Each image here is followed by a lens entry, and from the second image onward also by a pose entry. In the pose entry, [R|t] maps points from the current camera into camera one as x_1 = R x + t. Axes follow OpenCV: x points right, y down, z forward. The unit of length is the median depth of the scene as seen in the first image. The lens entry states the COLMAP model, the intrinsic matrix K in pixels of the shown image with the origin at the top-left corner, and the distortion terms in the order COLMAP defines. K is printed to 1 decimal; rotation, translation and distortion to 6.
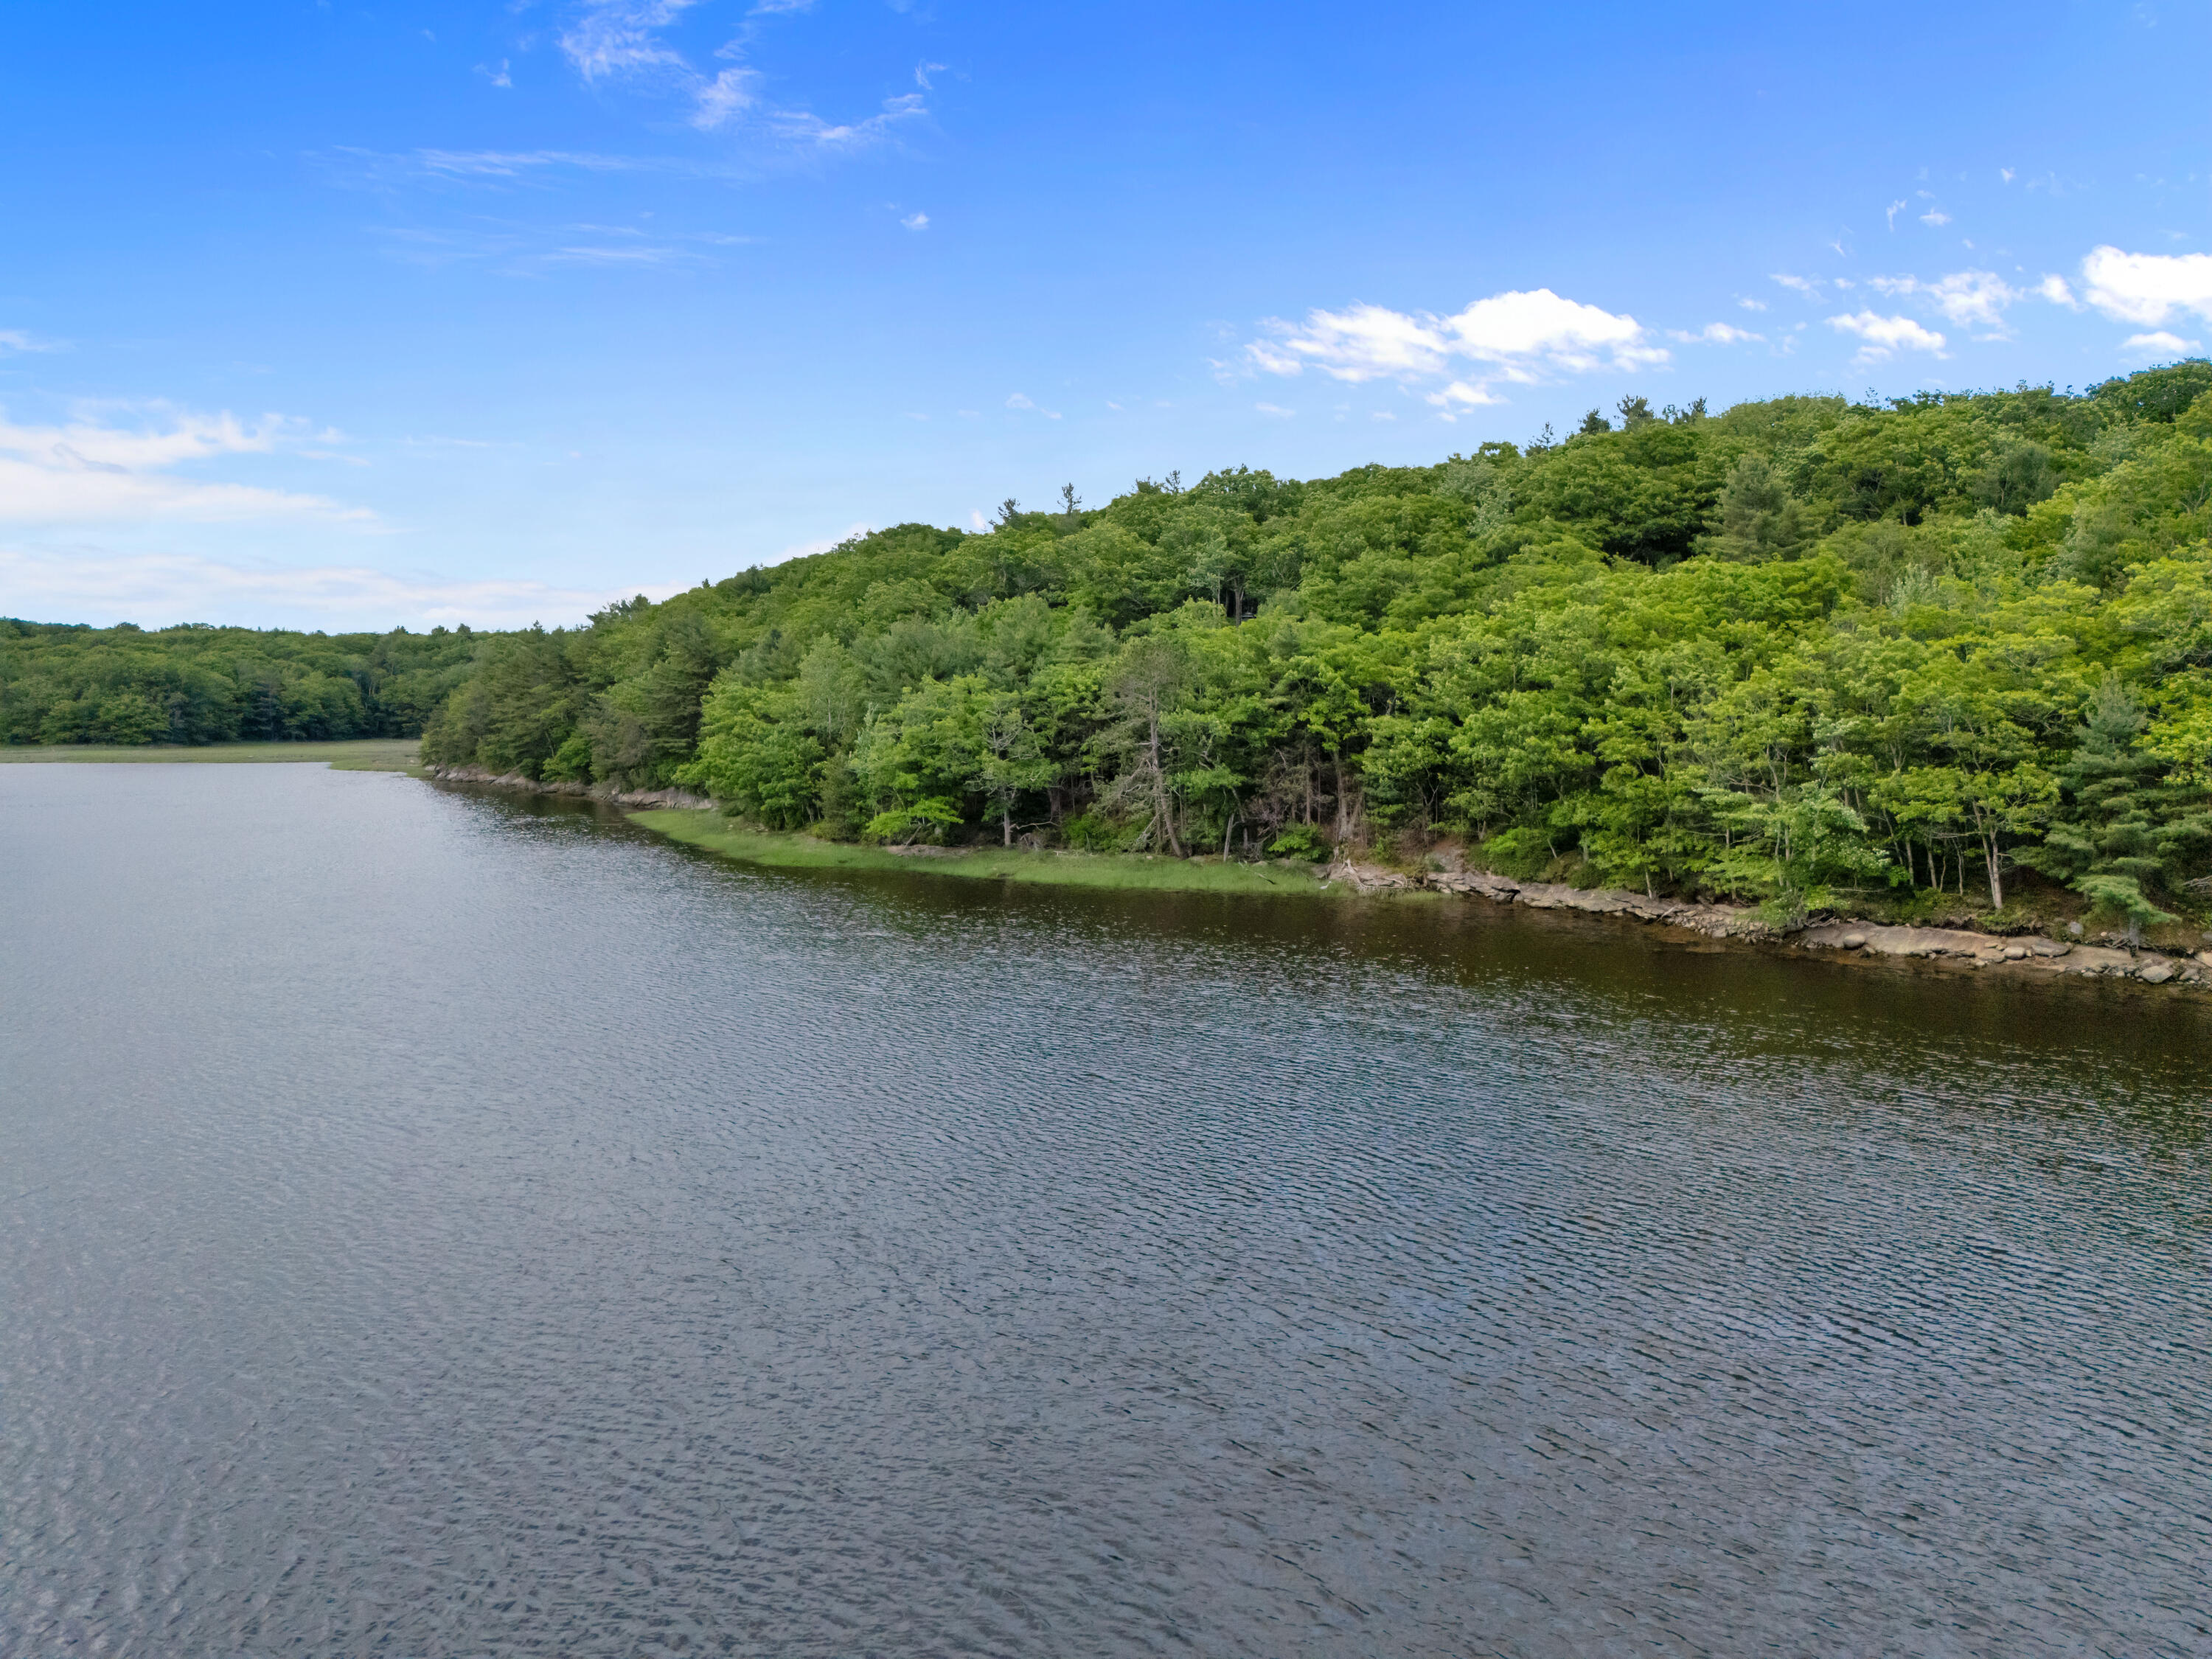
lens RADIAL K [[1625.5, 0, 1112.5], [0, 1625.5, 822.5], [0, 0, 1]] dist [0.060878, -0.057128]
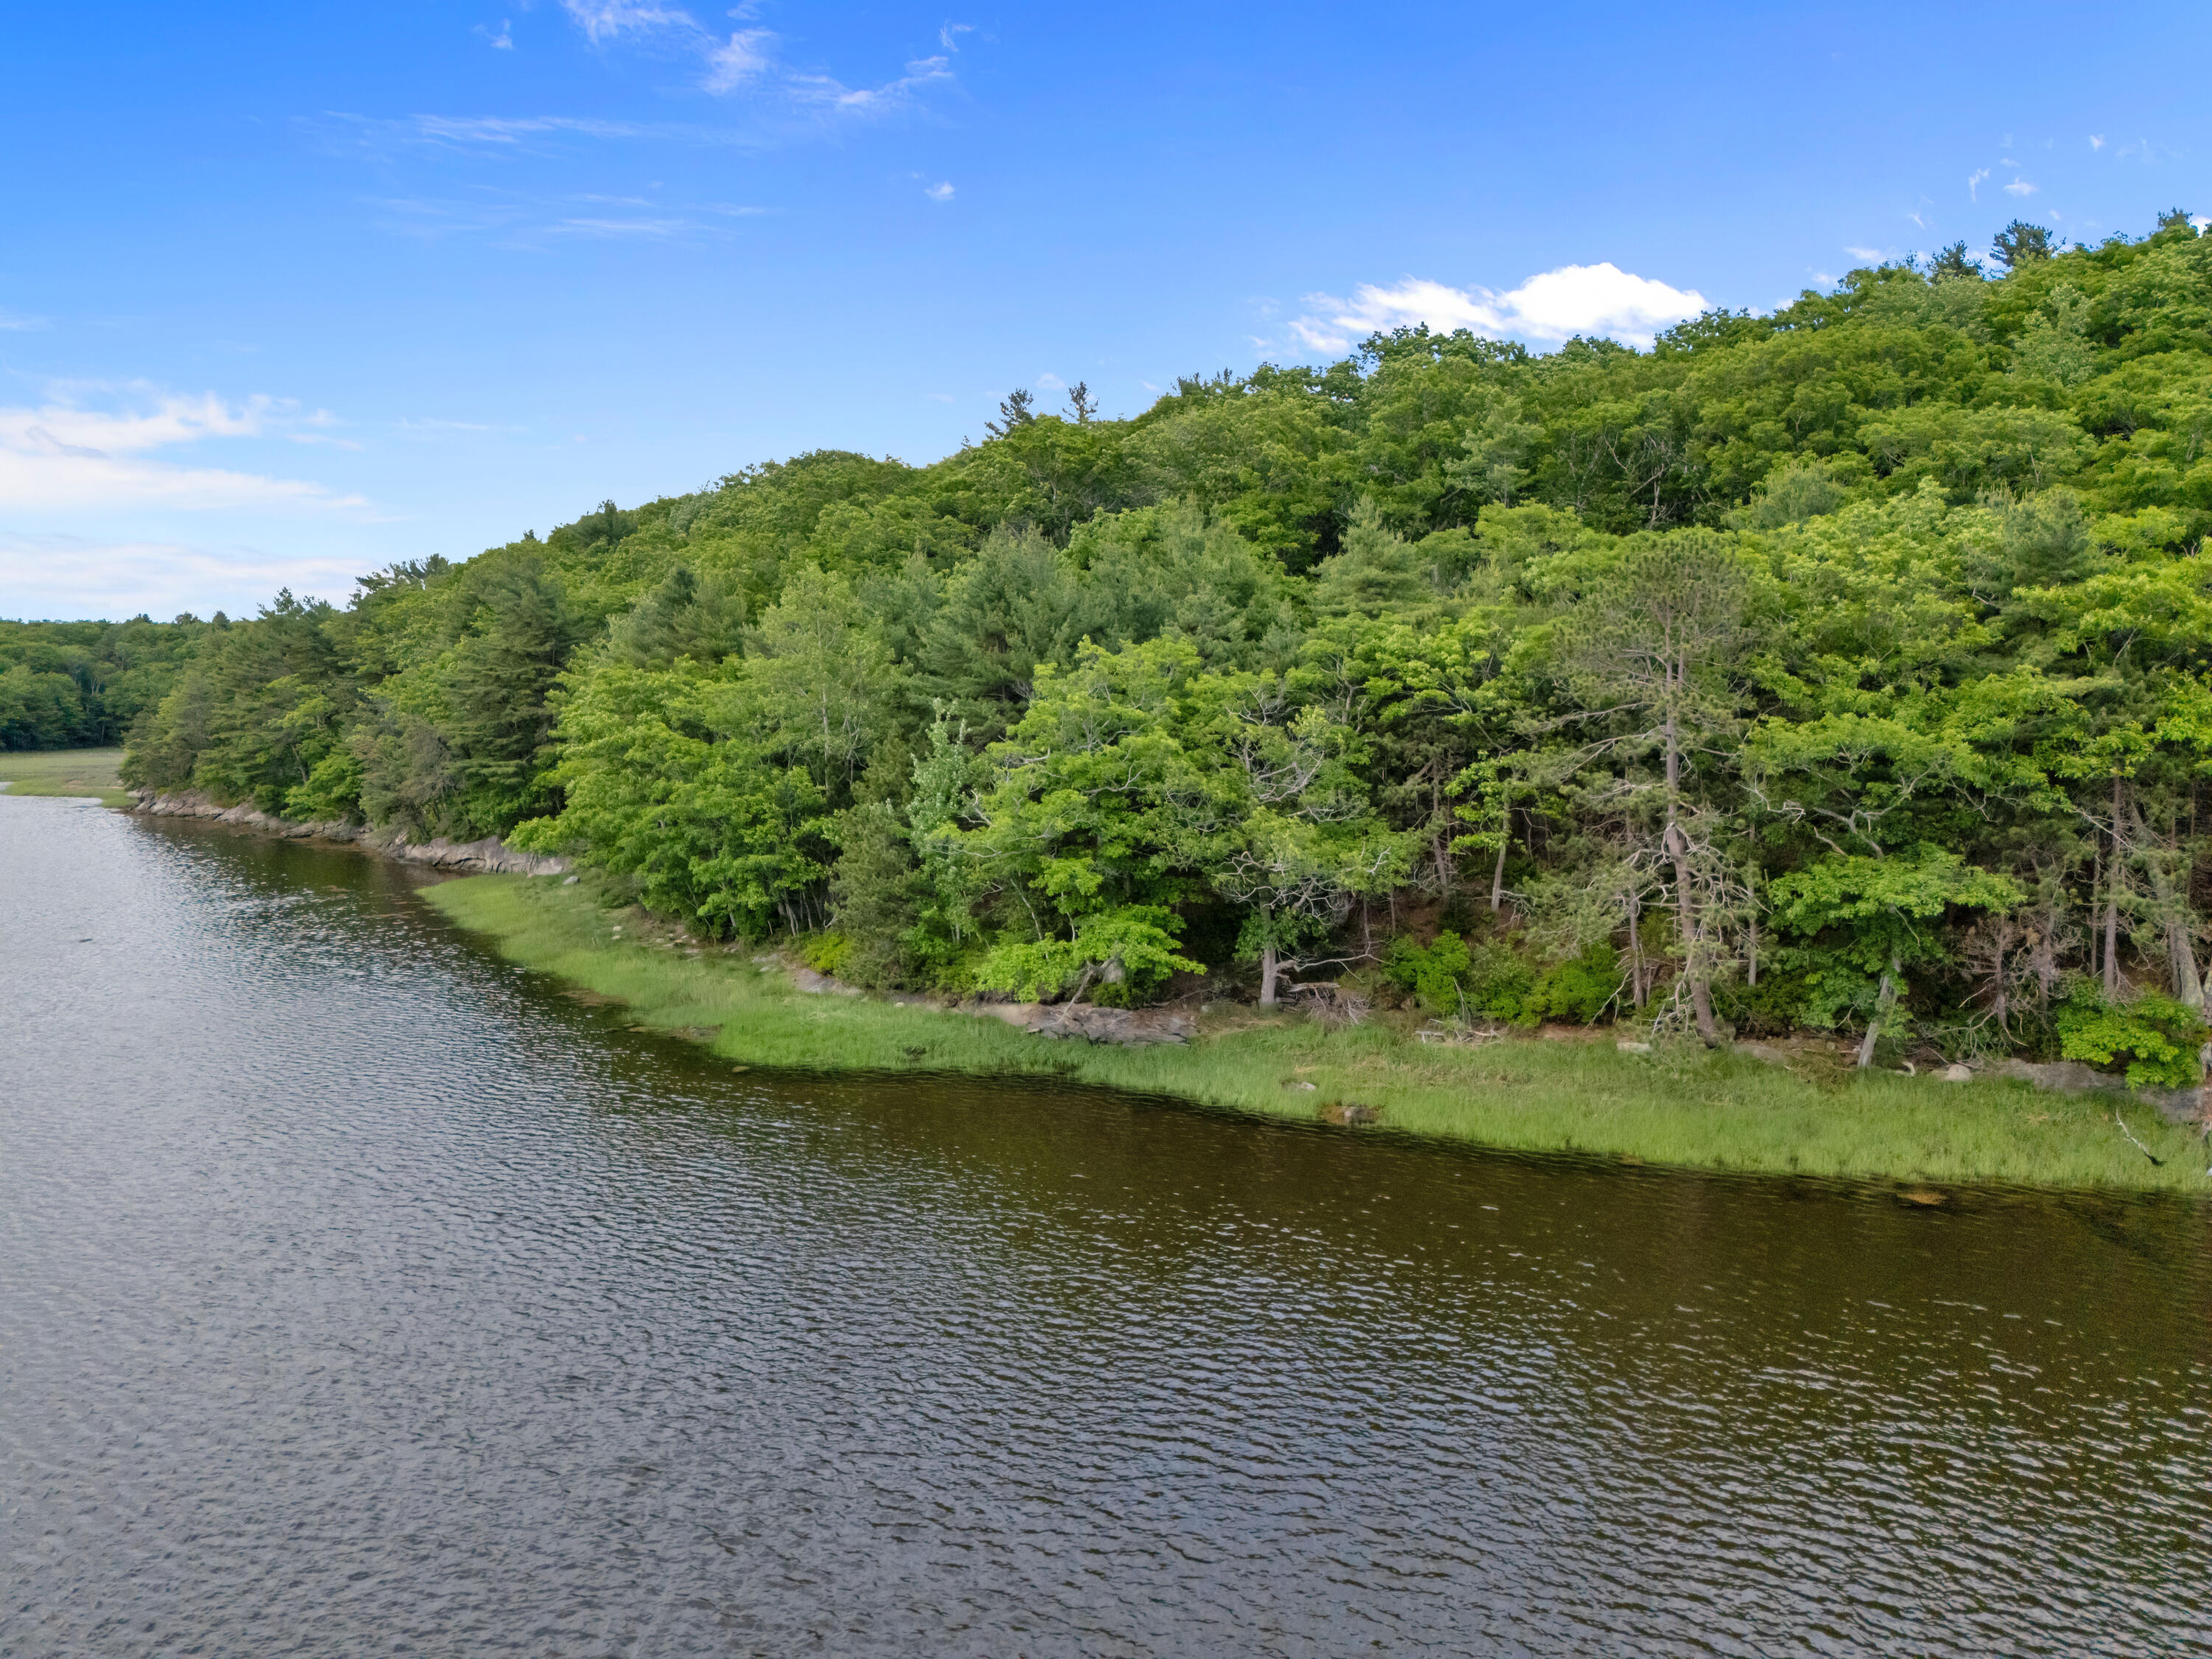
lens RADIAL K [[1625.5, 0, 1121.7], [0, 1625.5, 830.1], [0, 0, 1]] dist [0.060878, -0.057128]
pose [[0.993512, -0.012104, 0.113077, -0.102205], [0.011501, 0.999916, 0.005976, -0.025162], [-0.113140, -0.004636, 0.993568, 0.350570]]
